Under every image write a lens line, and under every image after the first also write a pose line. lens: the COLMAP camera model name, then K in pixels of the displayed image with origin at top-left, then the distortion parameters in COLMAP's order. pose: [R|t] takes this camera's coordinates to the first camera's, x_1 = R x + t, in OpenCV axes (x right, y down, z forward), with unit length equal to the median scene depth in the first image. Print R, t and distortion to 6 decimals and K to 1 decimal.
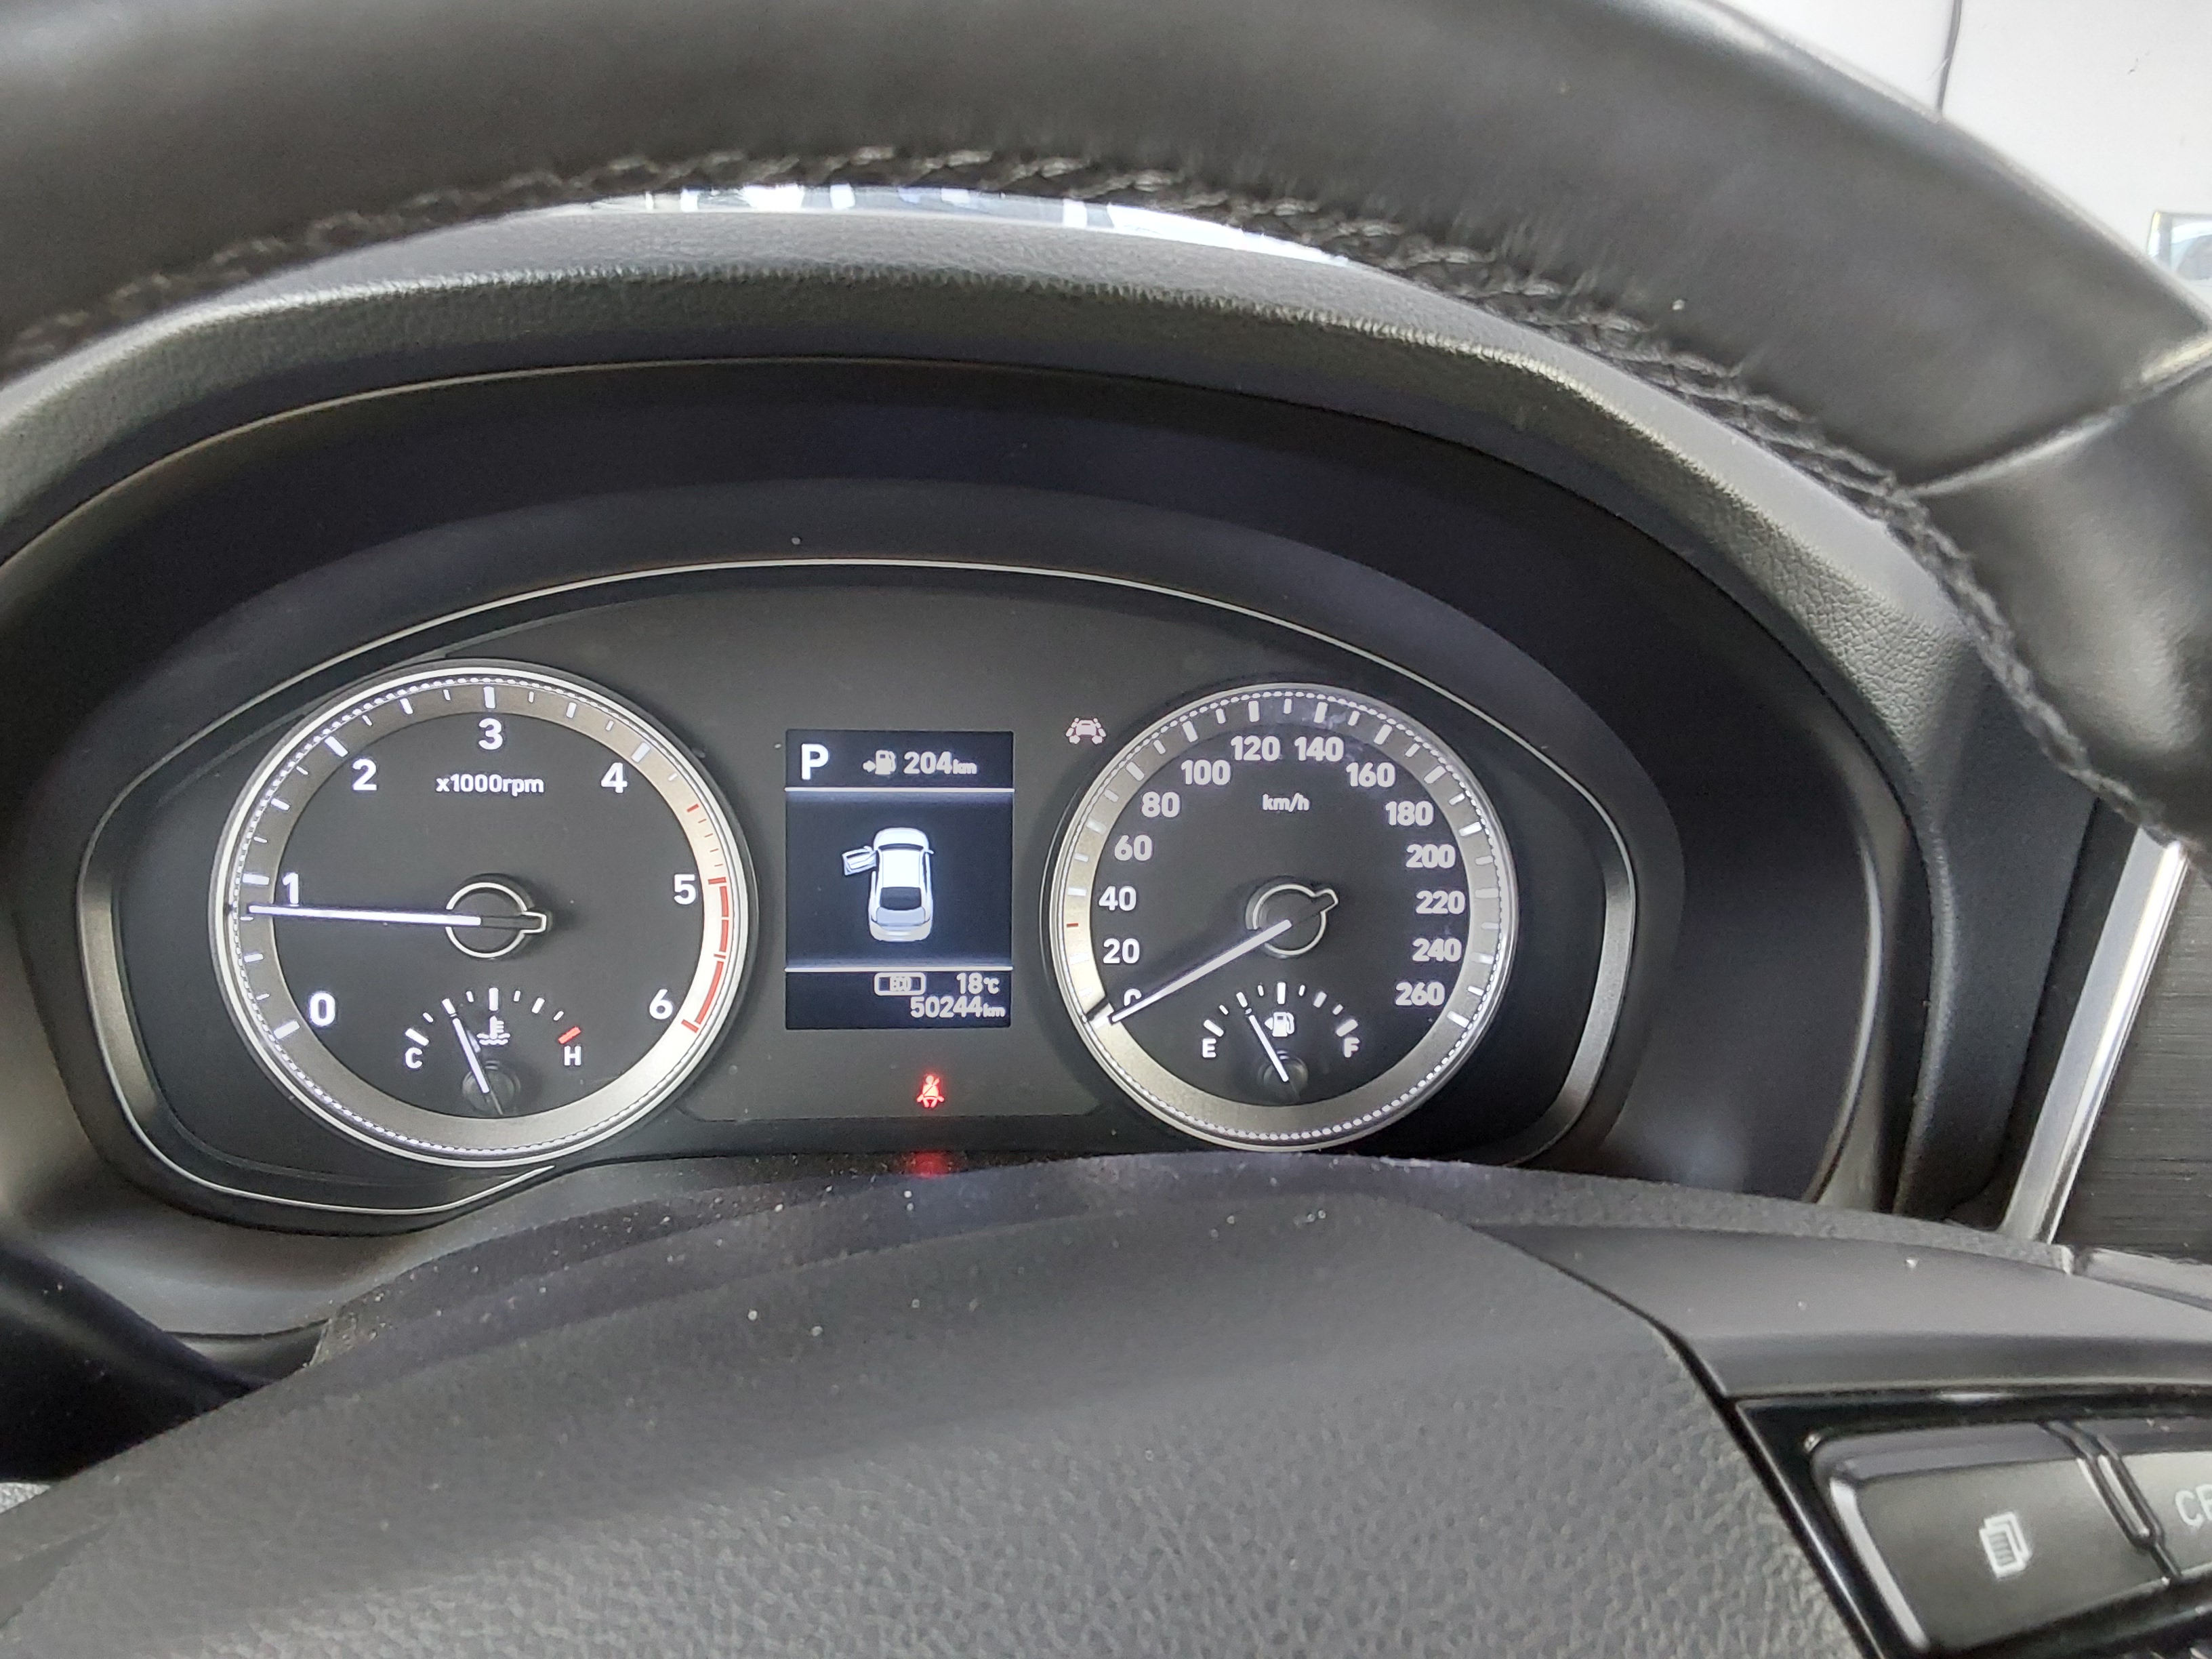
lens RADIAL K [[1785.2, 0, 1094.3], [0, 1785.2, 831.4], [0, 0, 1]] dist [0.107834, -0.149723]
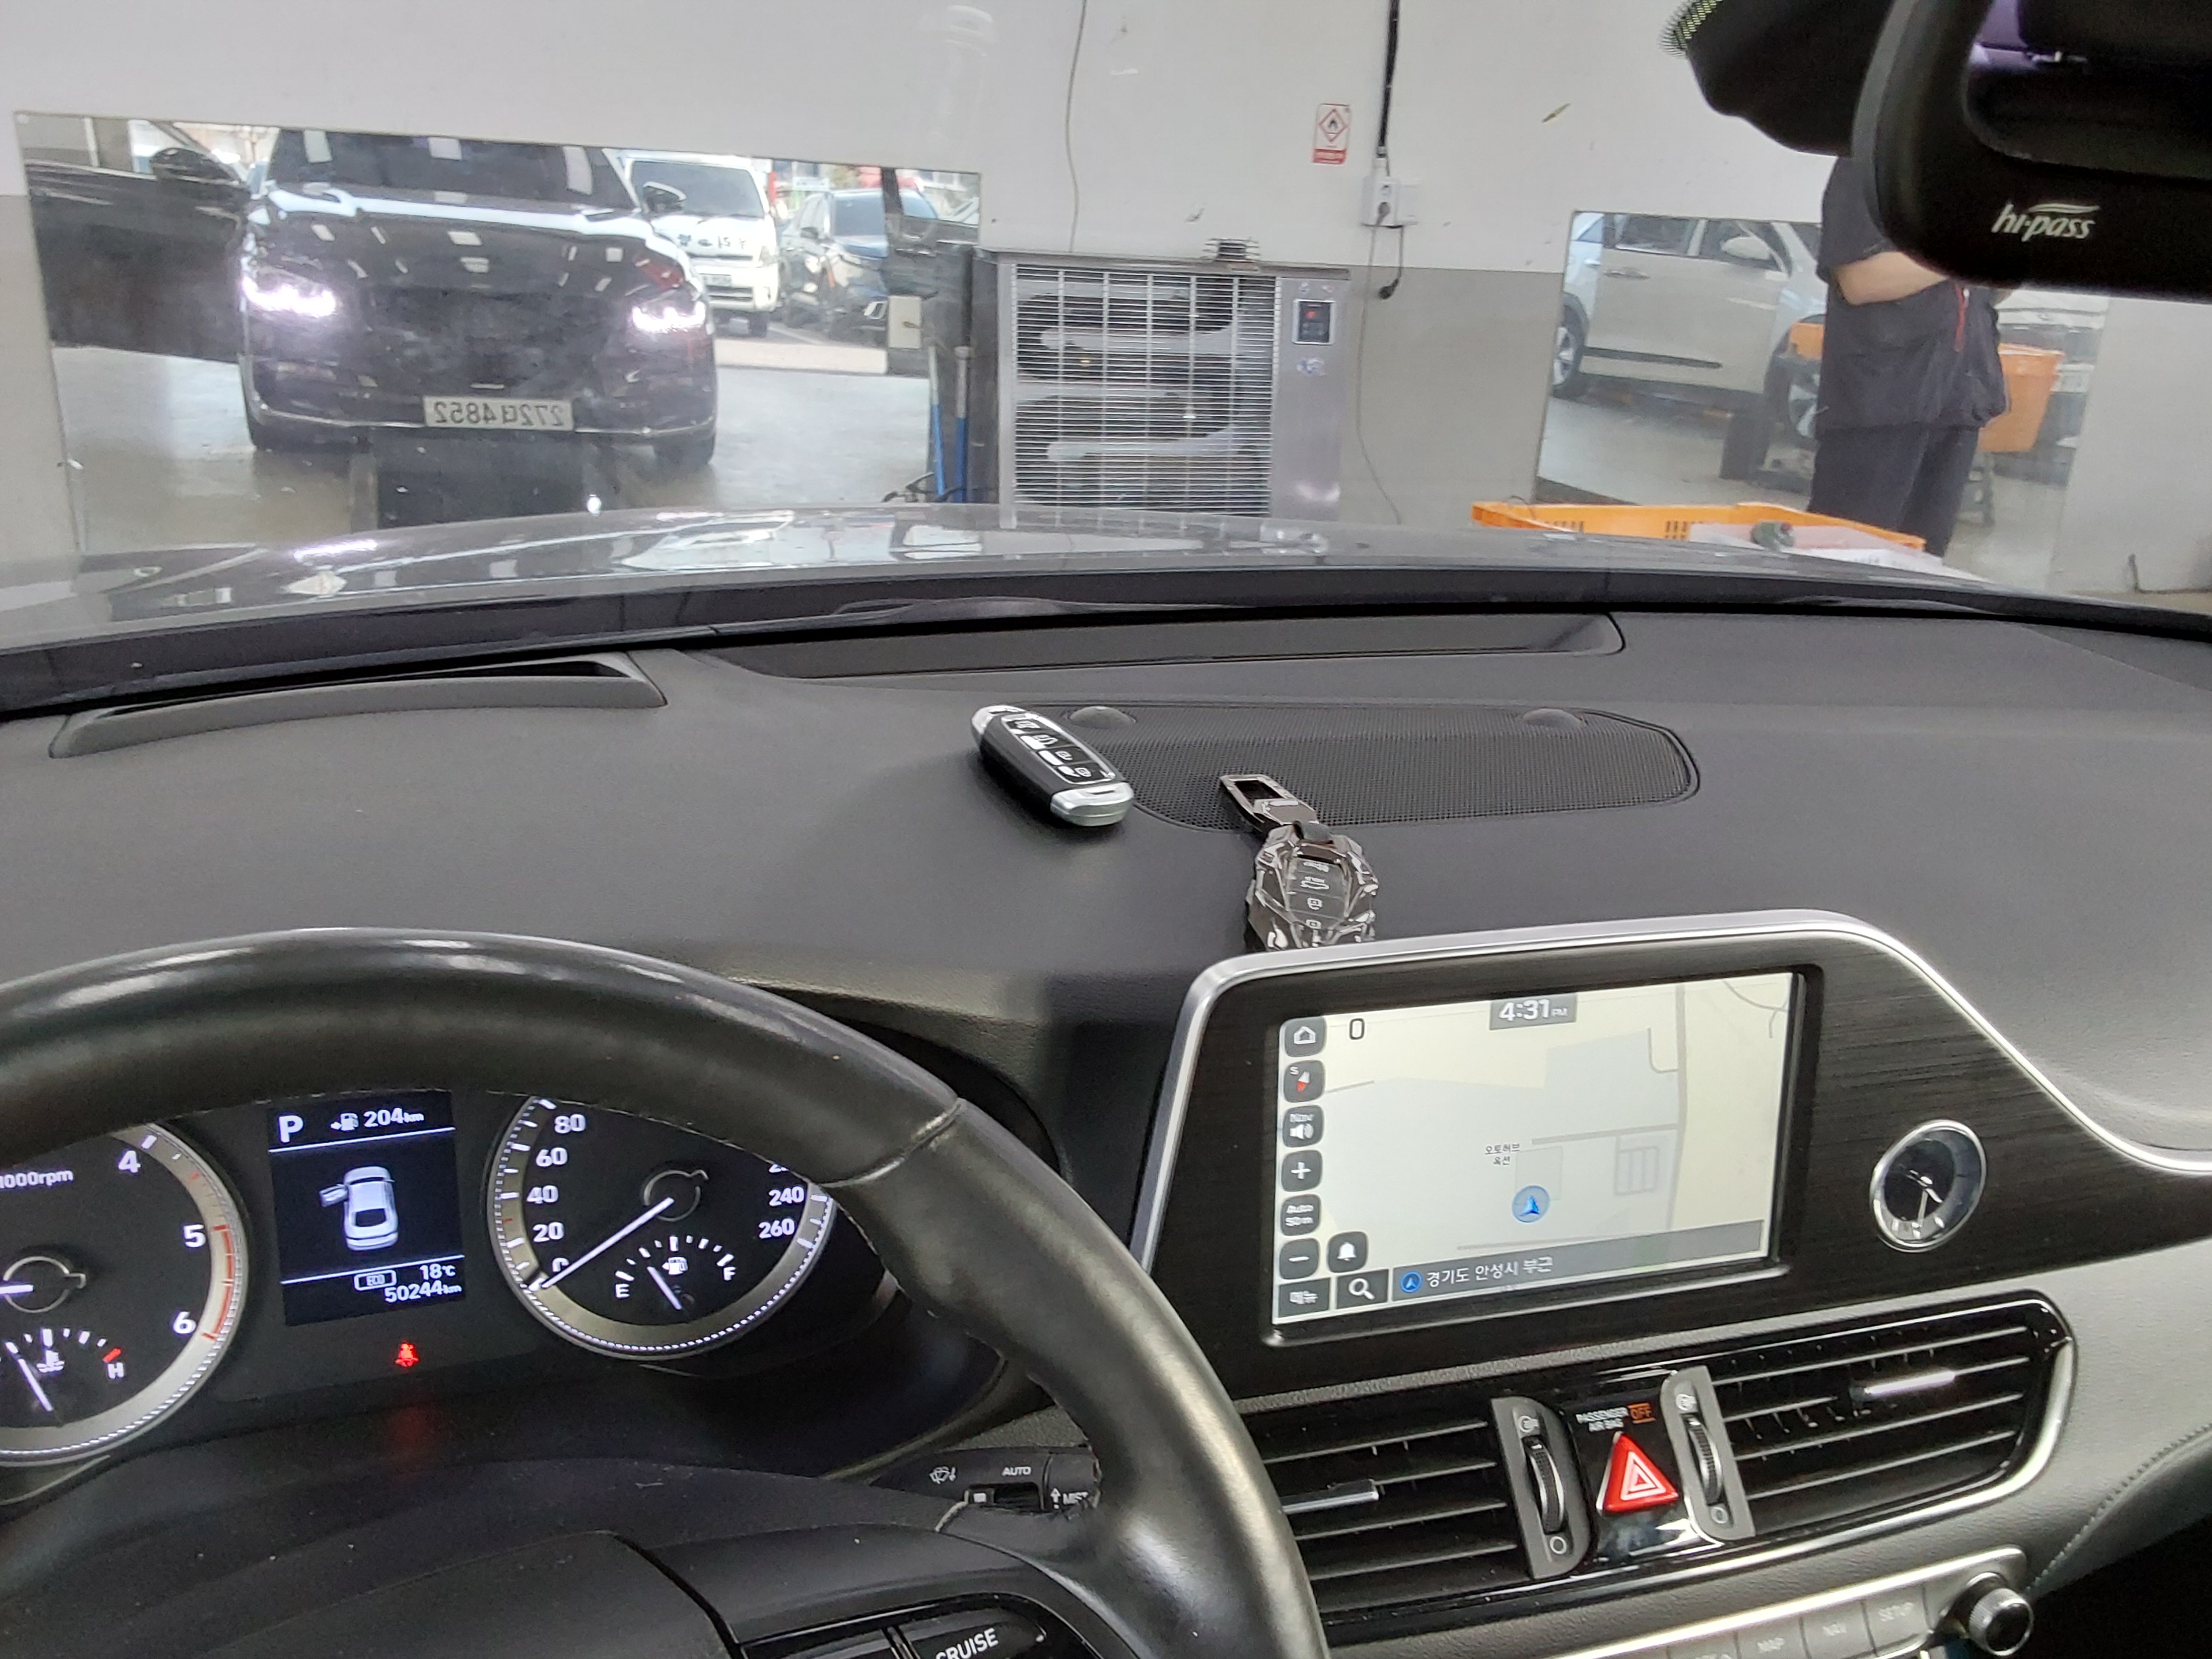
lens RADIAL K [[1785.2, 0, 1086.6], [0, 1785.2, 862.6], [0, 0, 1]] dist [0.107834, -0.149723]
pose [[0.973736, -0.076098, 0.214585, 0.142759], [0.064048, 0.995983, 0.062569, -0.277431], [-0.218484, -0.047182, 0.974699, -0.427261]]
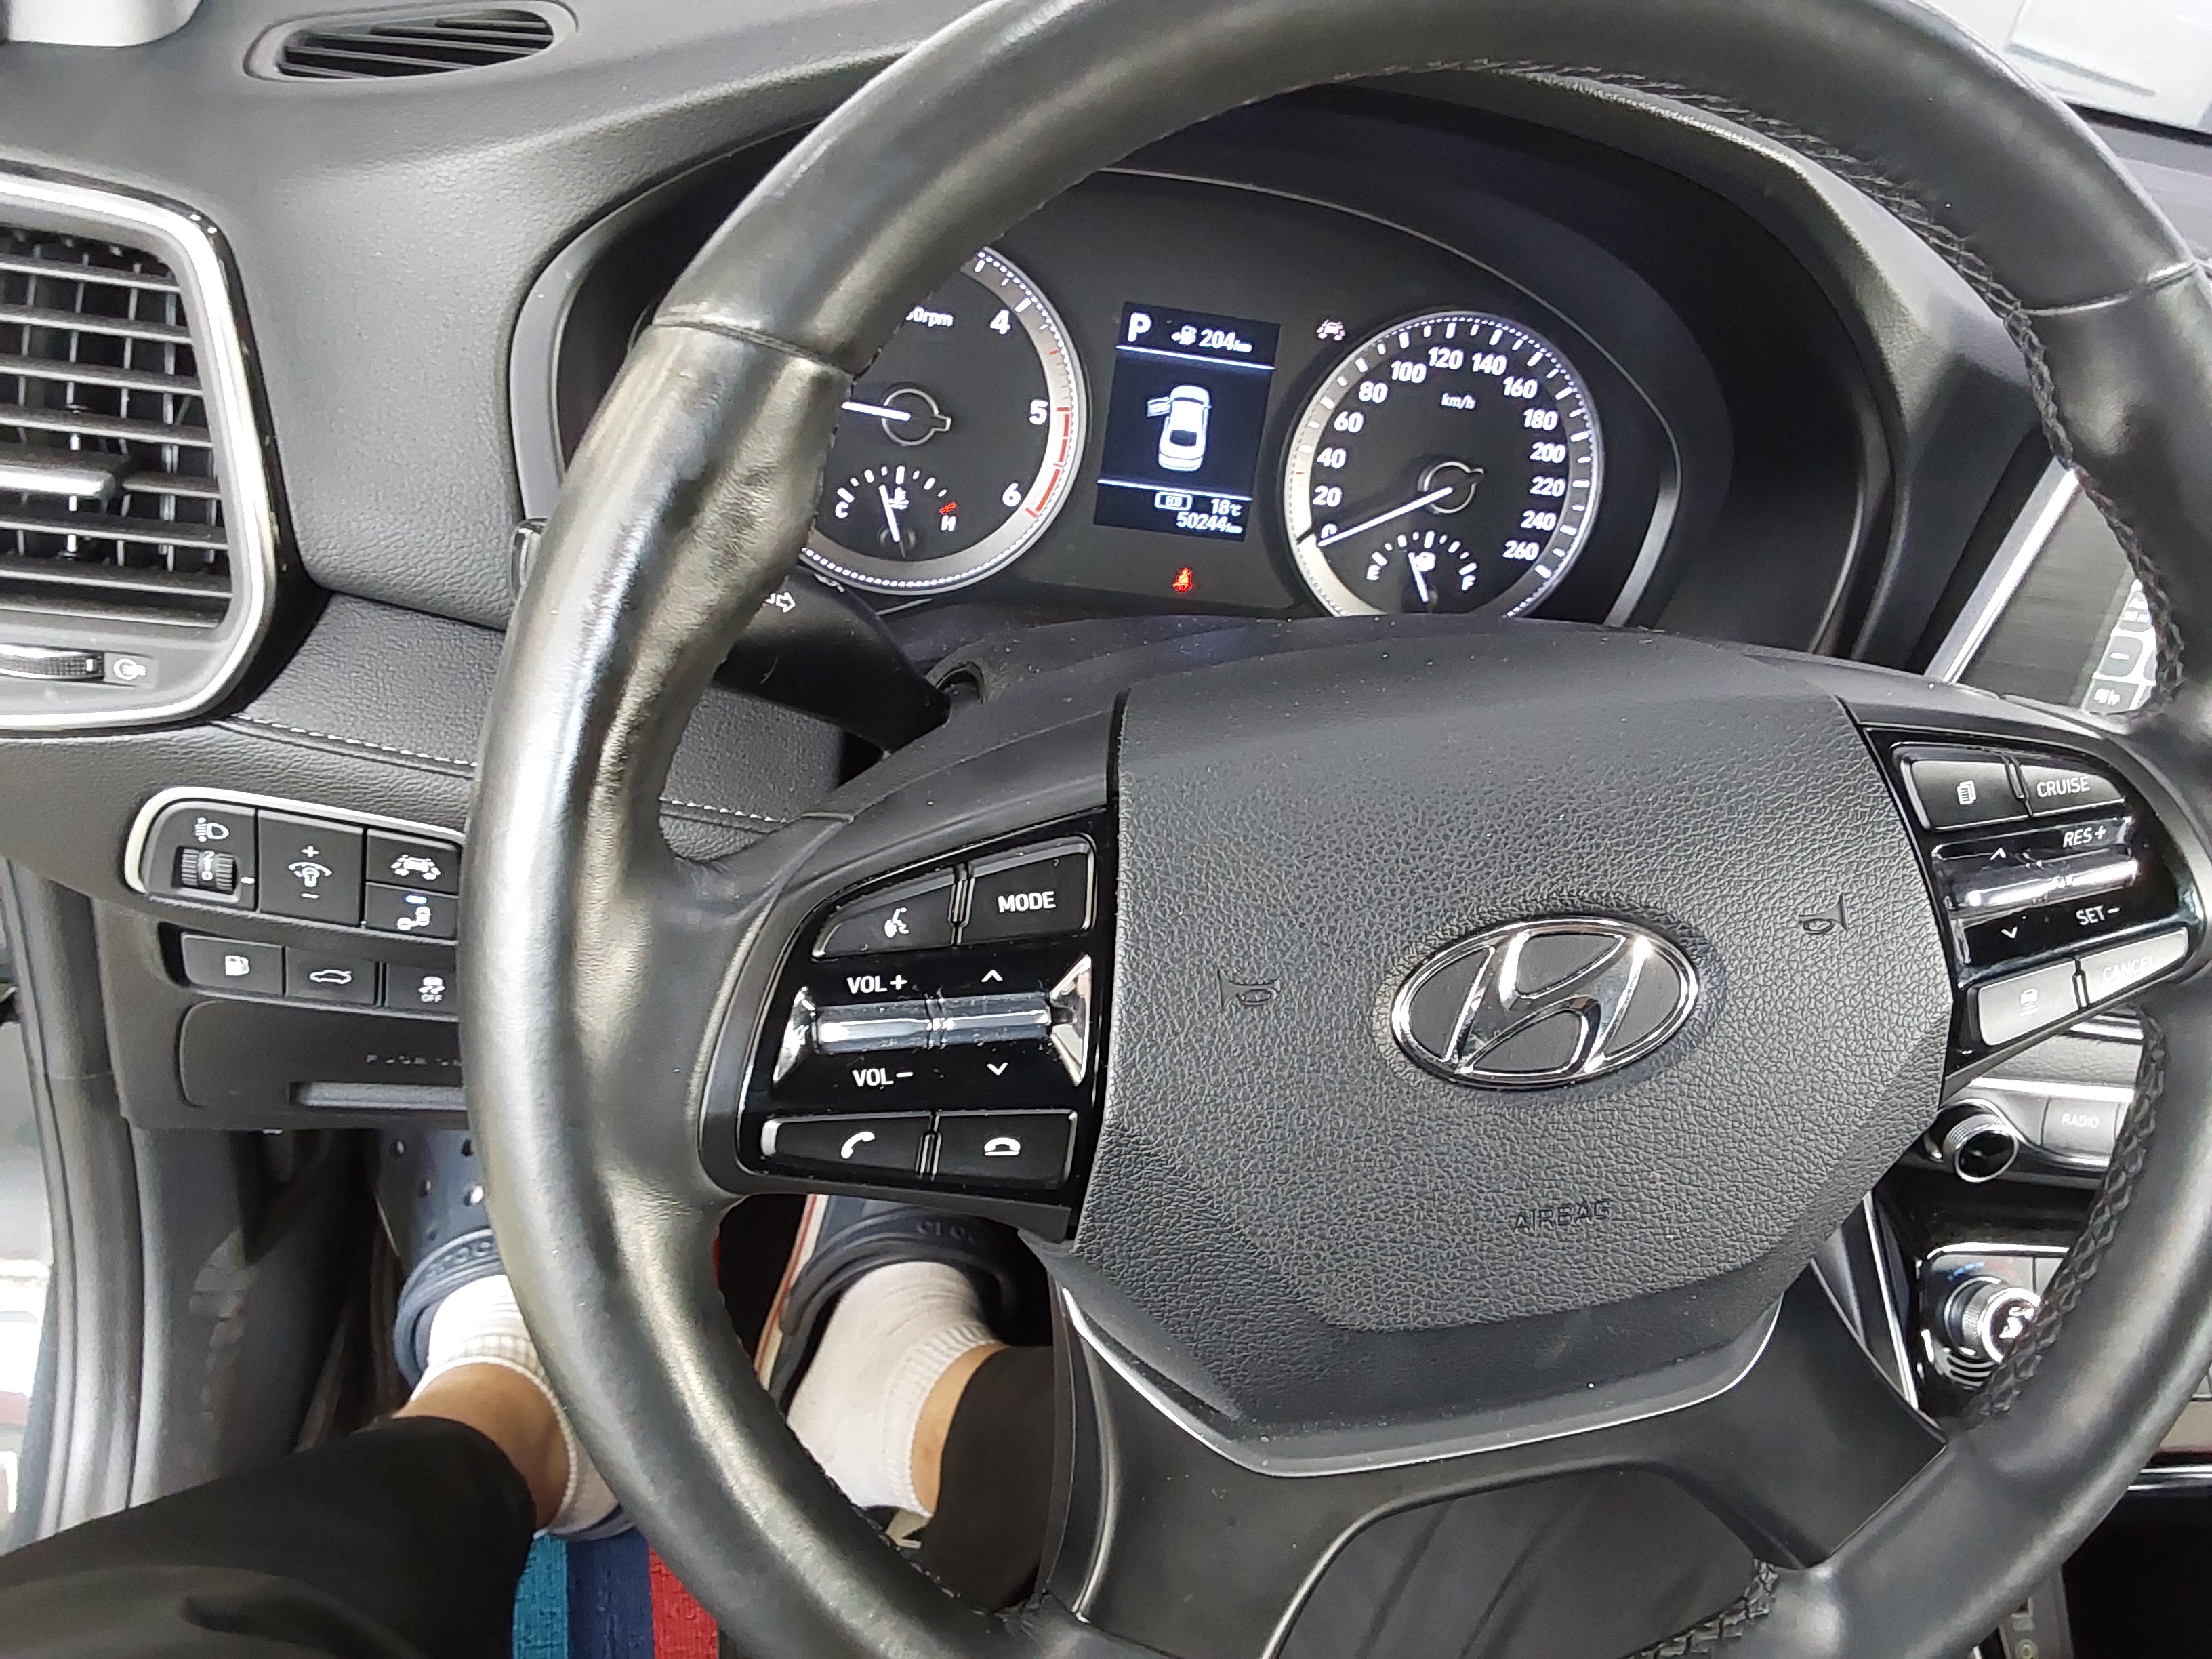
lens RADIAL K [[1785.2, 0, 1123.4], [0, 1785.2, 828.8], [0, 0, 1]] dist [0.107834, -0.149723]
pose [[0.986329, 0.094897, 0.134721, -0.311070], [-0.124840, 0.963948, 0.234986, 0.008027], [-0.107564, -0.248592, 0.962617, -0.404936]]
